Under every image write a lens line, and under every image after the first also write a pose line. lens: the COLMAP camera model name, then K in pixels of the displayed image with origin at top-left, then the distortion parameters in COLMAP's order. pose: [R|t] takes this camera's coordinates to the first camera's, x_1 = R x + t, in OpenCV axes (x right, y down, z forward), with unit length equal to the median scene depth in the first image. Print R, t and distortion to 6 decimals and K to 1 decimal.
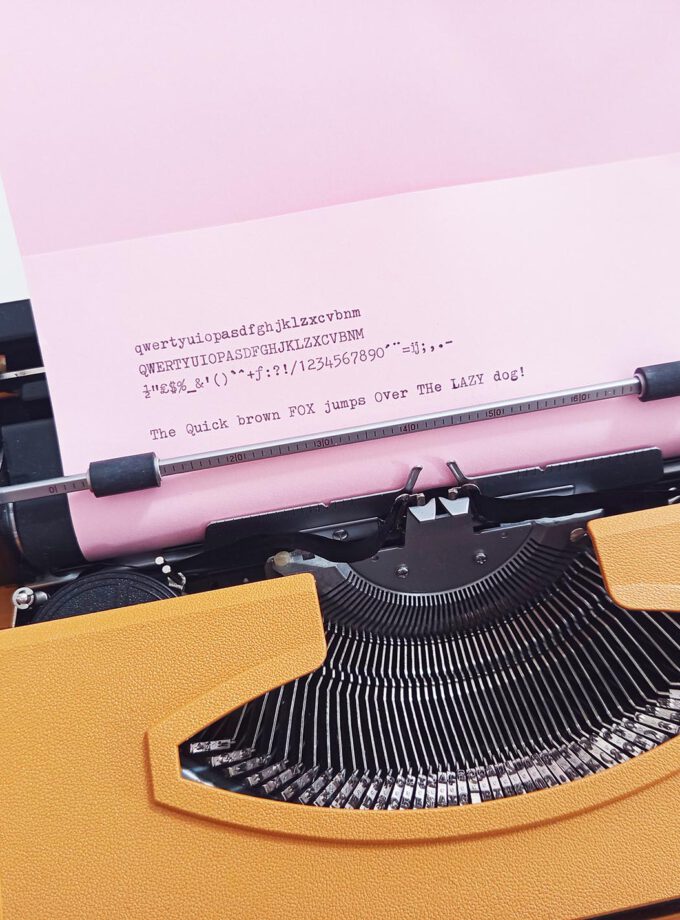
lens RADIAL K [[870.3, 0, 340.0], [0, 870.3, 460.0], [0, 0, 1]] dist [0.195945, -0.600660]
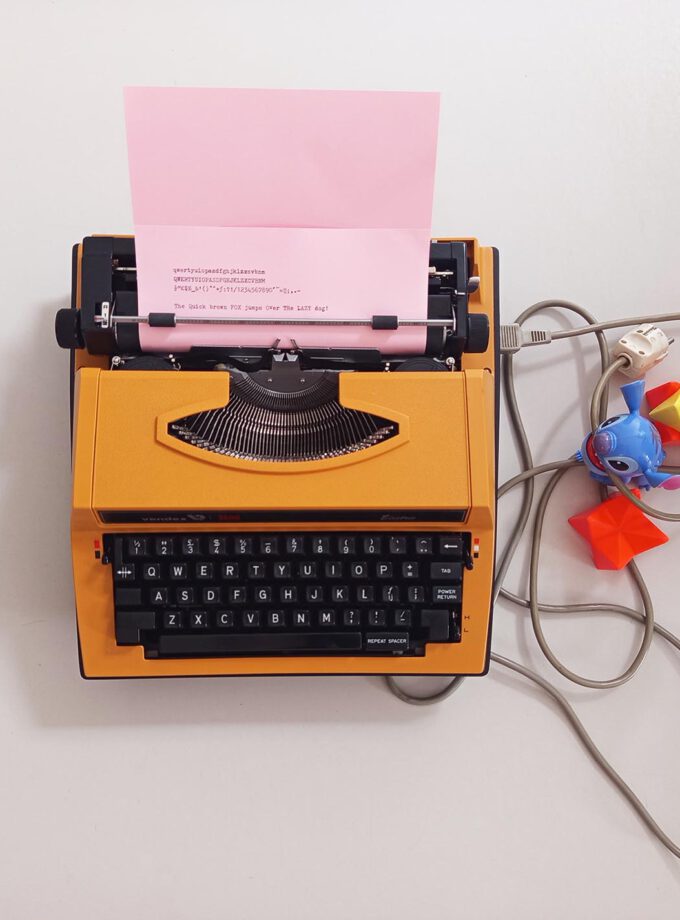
lens RADIAL K [[870.3, 0, 340.0], [0, 870.3, 460.0], [0, 0, 1]] dist [0.195945, -0.600660]
pose [[0.982699, 0.184753, -0.013011, 0.360594], [-0.180257, 0.970191, 0.161978, -0.093366], [0.042549, -0.156830, 0.986709, -1.518816]]
